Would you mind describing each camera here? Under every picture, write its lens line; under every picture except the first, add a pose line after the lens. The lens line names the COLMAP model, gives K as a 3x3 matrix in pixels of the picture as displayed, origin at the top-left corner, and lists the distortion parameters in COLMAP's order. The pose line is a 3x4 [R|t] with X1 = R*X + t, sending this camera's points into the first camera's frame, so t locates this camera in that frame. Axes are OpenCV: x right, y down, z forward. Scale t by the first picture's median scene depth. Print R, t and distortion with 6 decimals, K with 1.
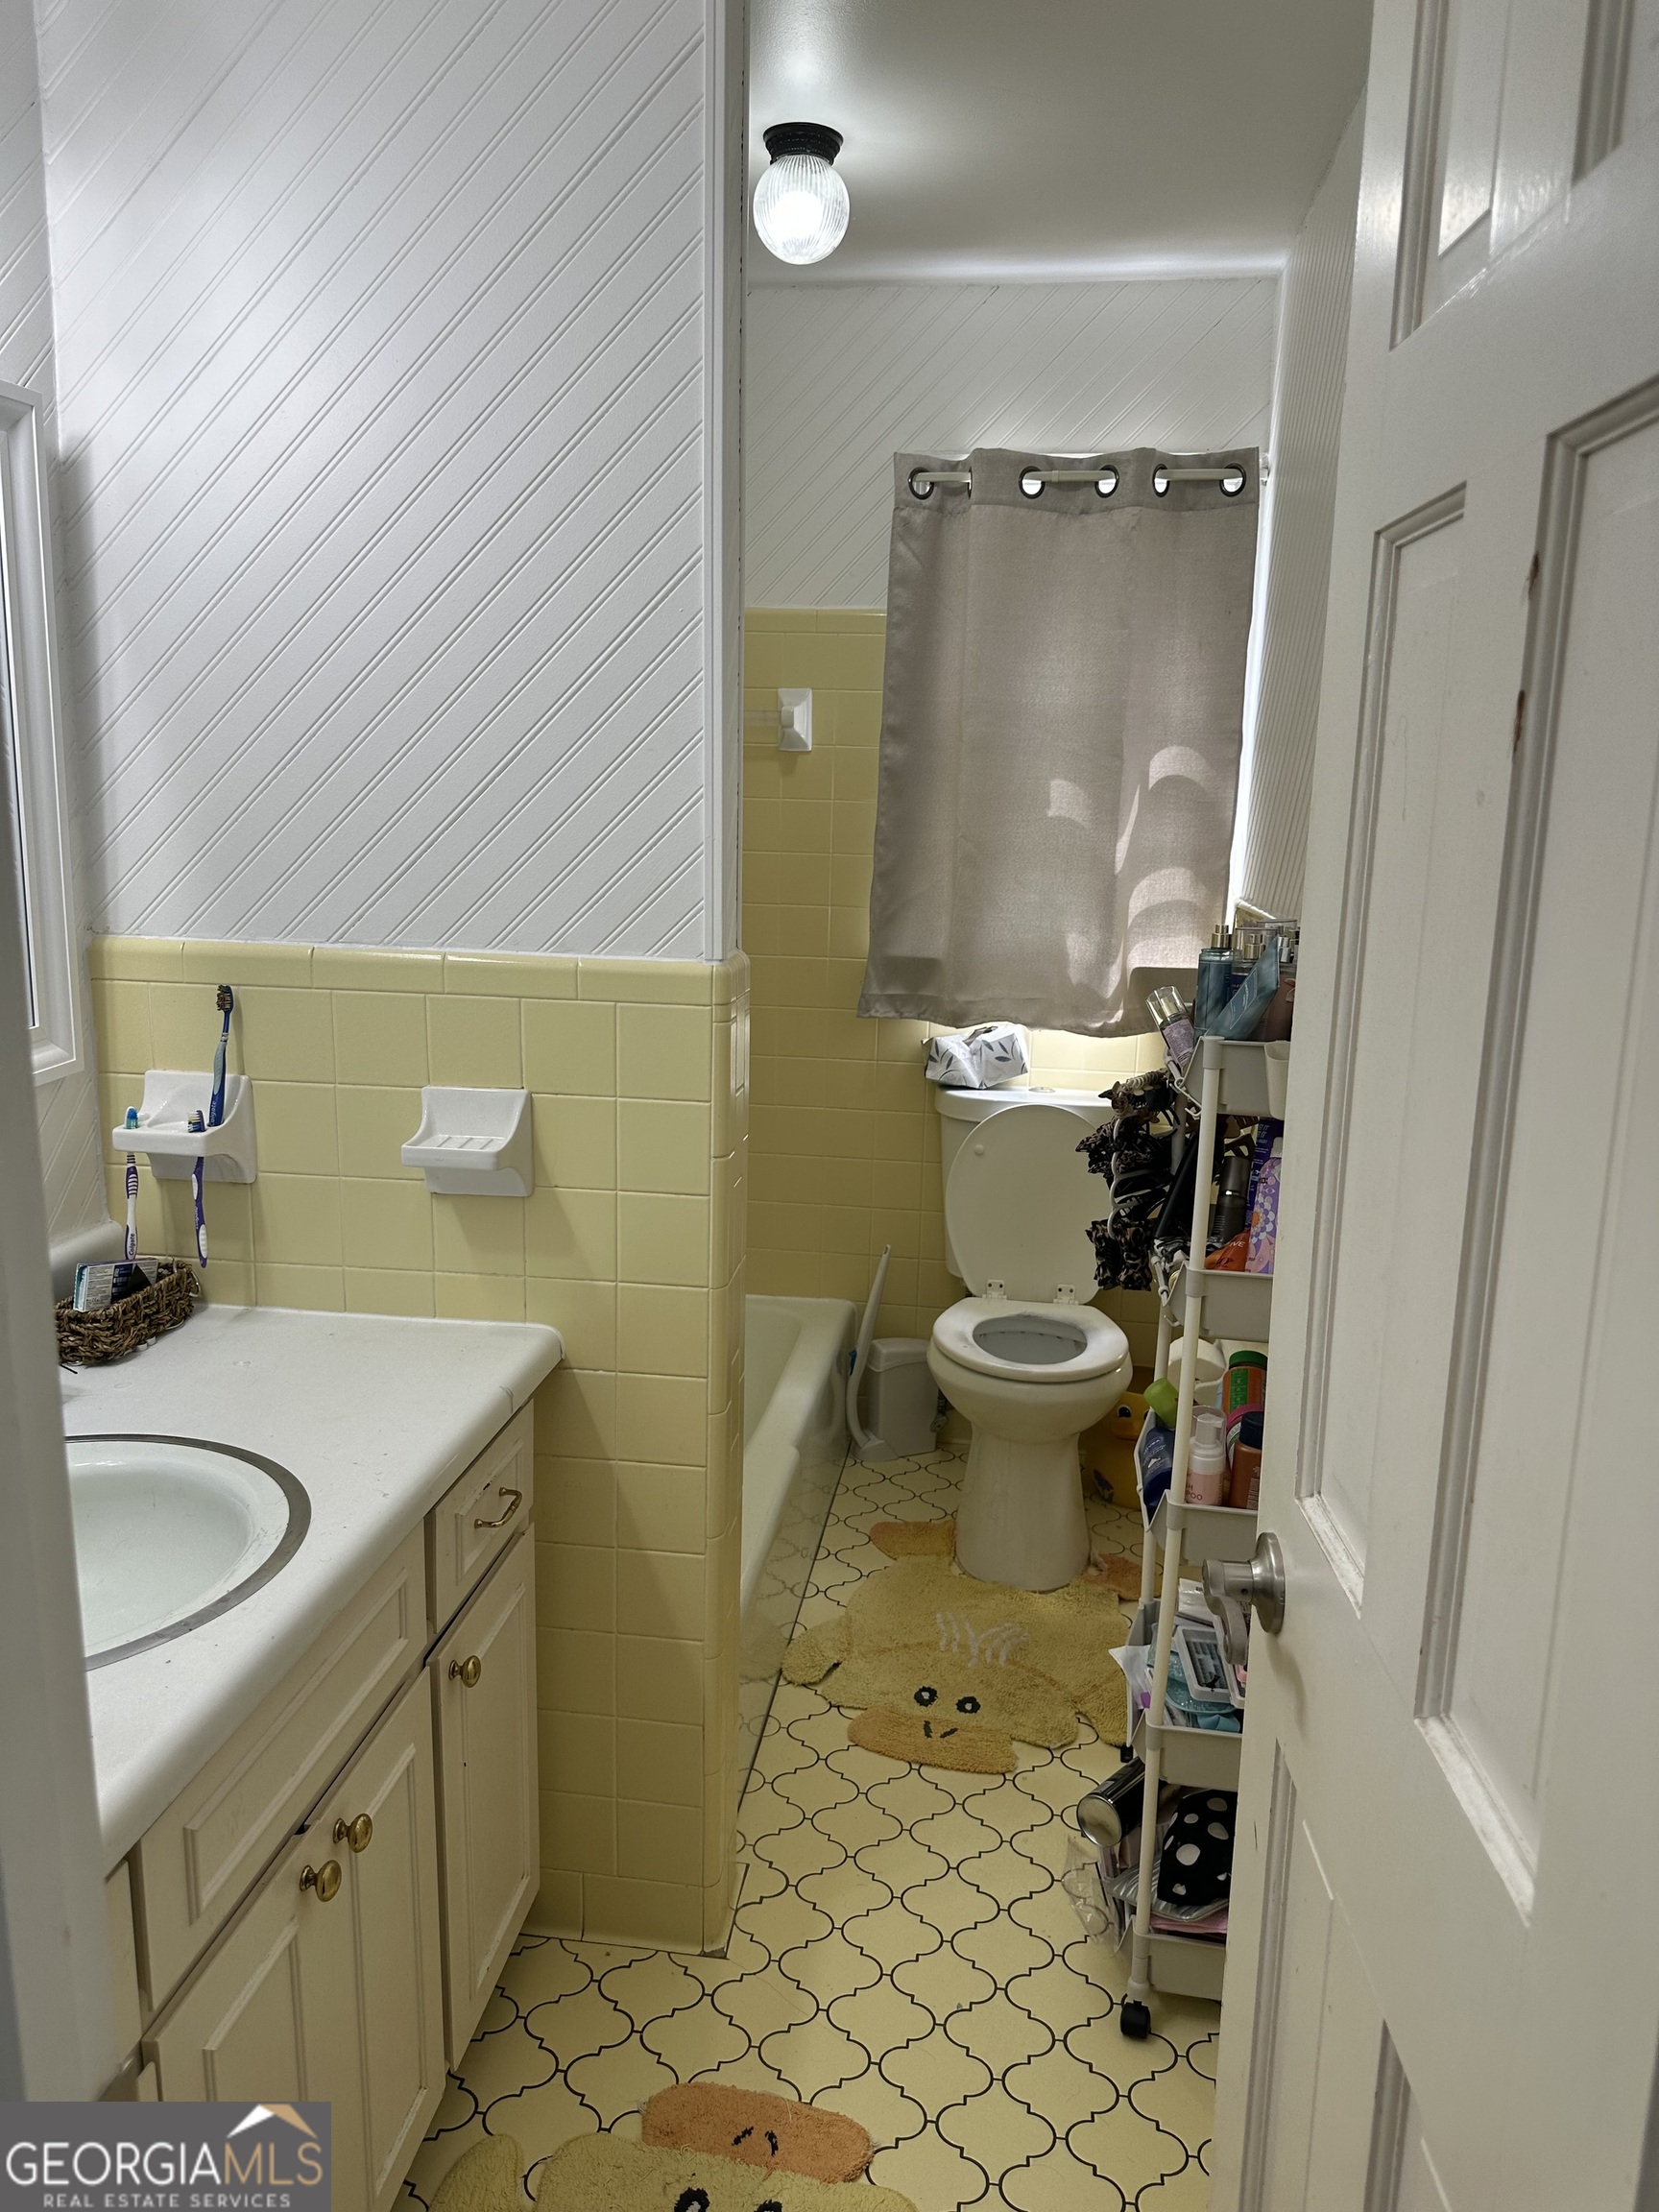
lens RADIAL K [[1539.0, 0, 836.4], [0, 1539.0, 1095.7], [0, 0, 1]] dist [0.034305, -0.042962]
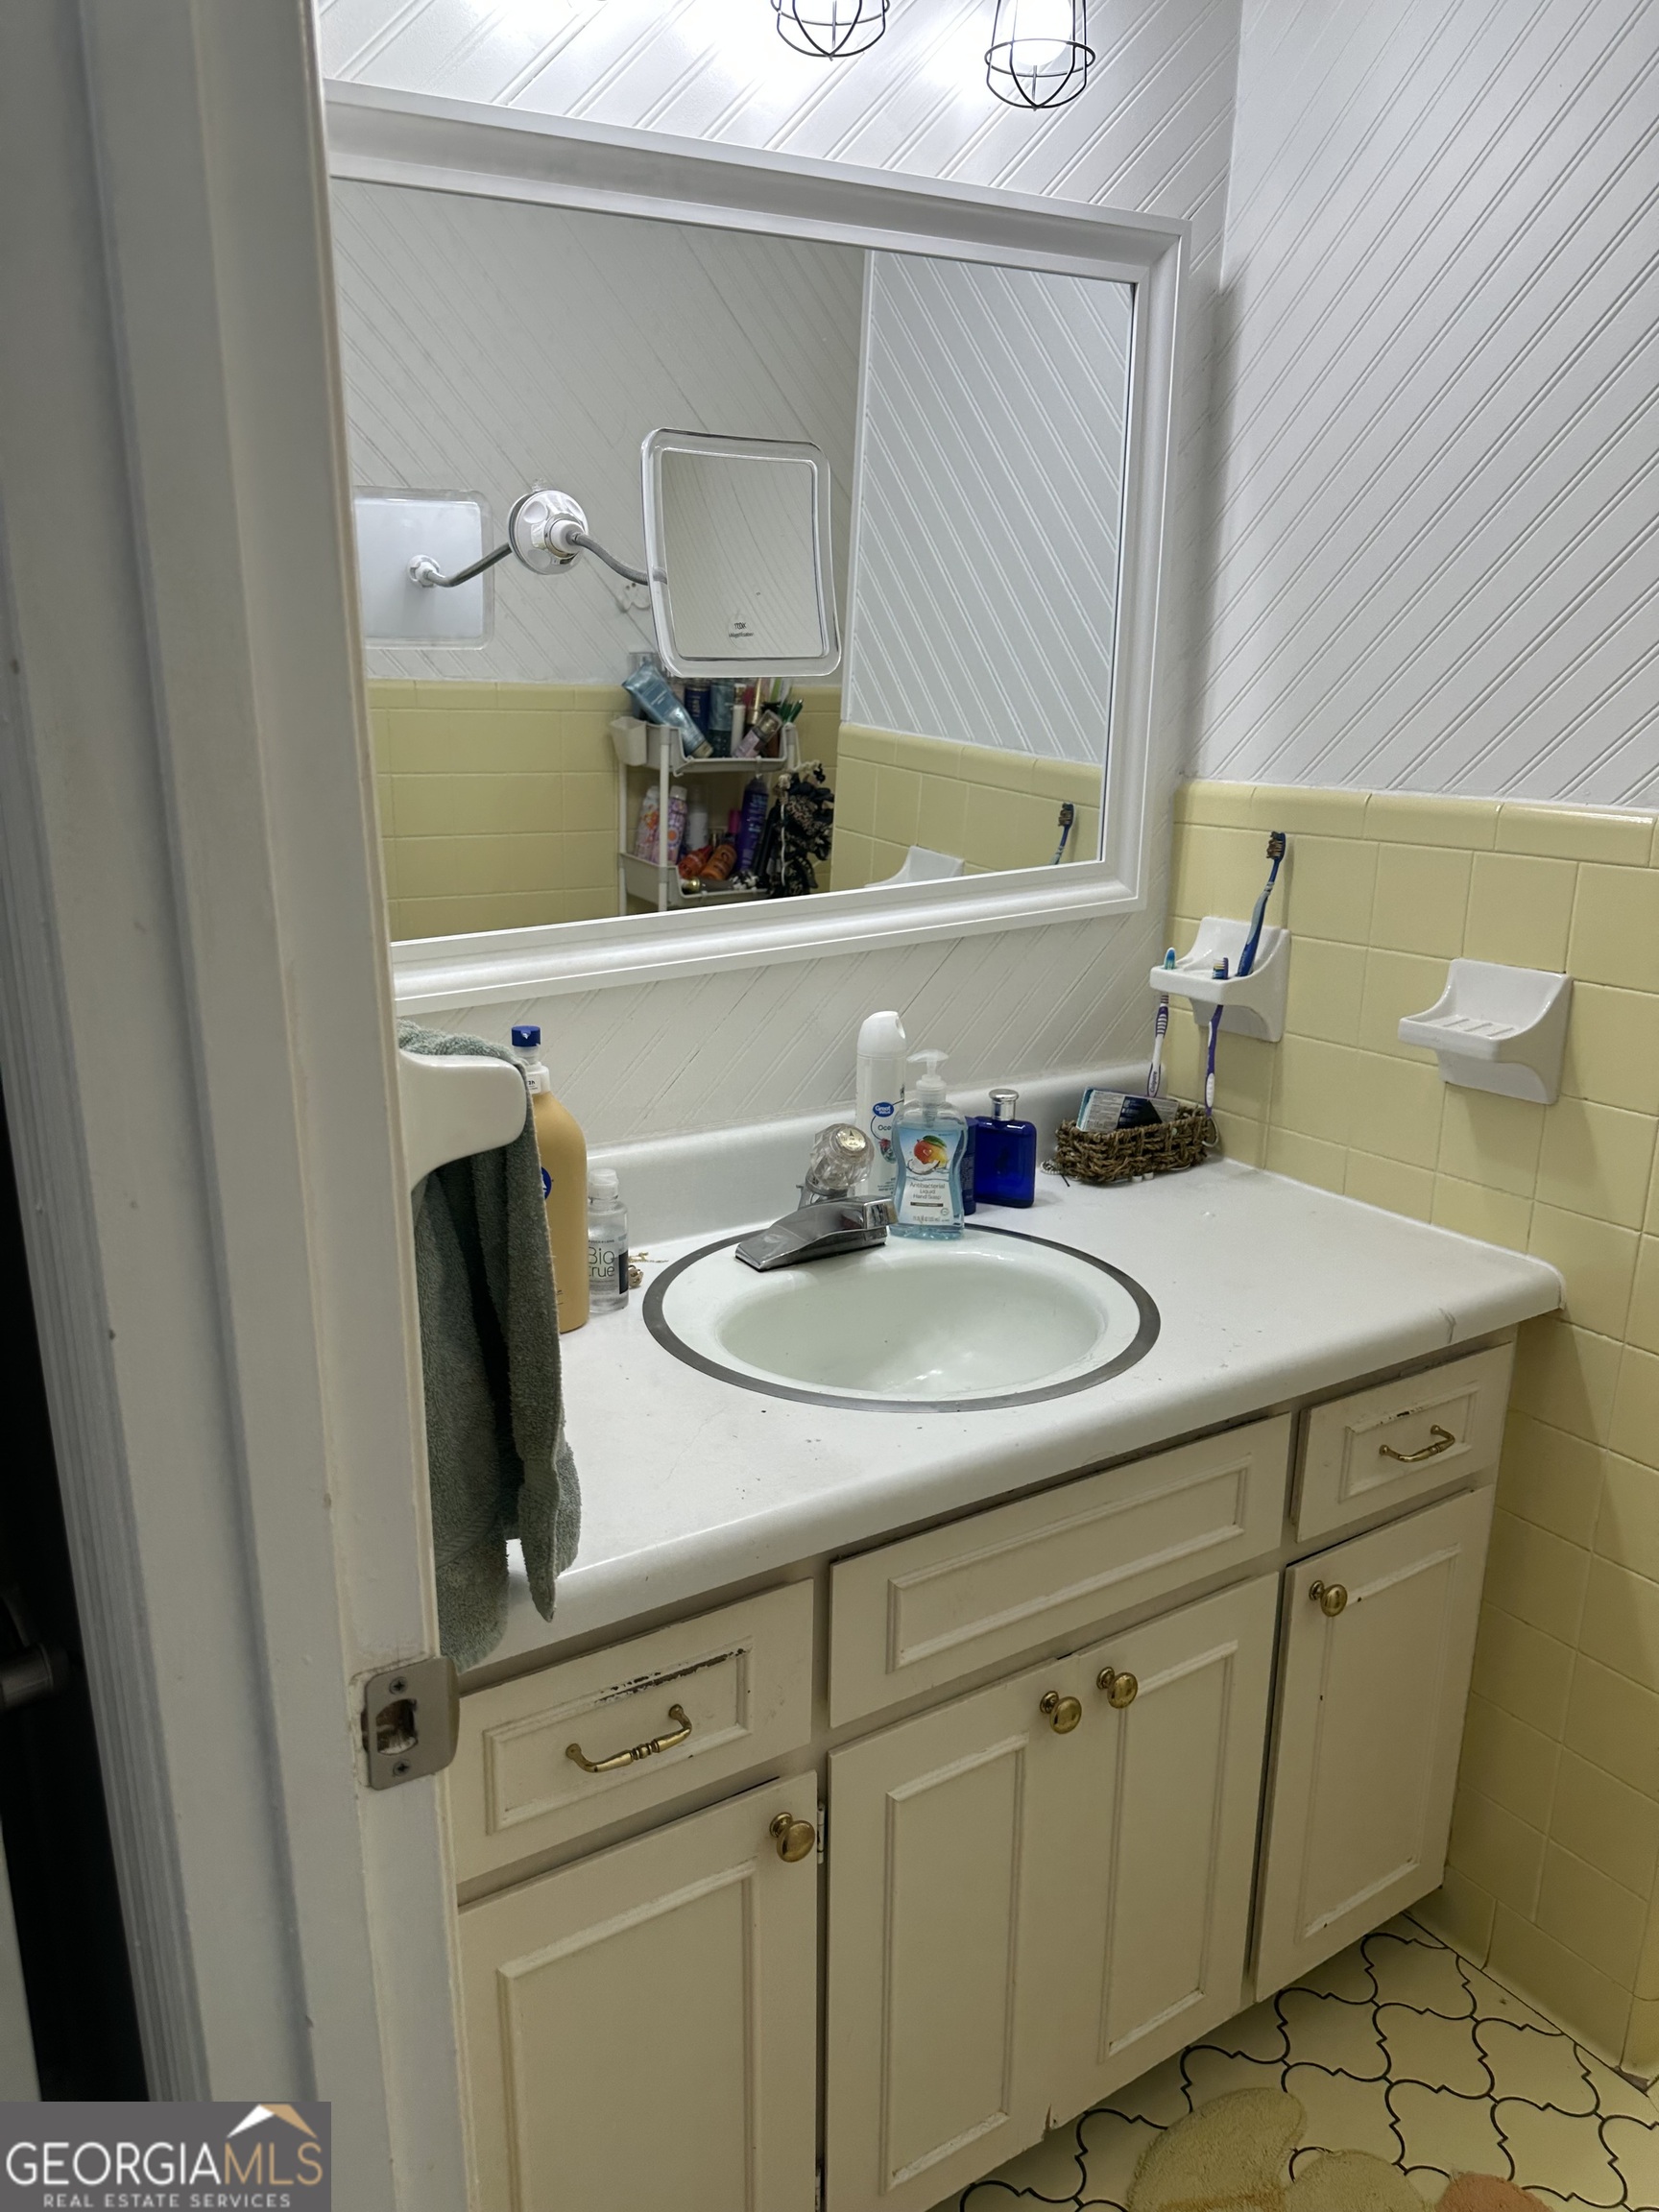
lens RADIAL K [[1539.0, 0, 822.7], [0, 1539.0, 1112.1], [0, 0, 1]] dist [0.034305, -0.042962]
pose [[0.651500, 0.181085, -0.736719, 0.159804], [-0.135751, 0.983248, 0.121633, 0.021386], [0.746404, 0.020767, 0.665169, 0.155819]]
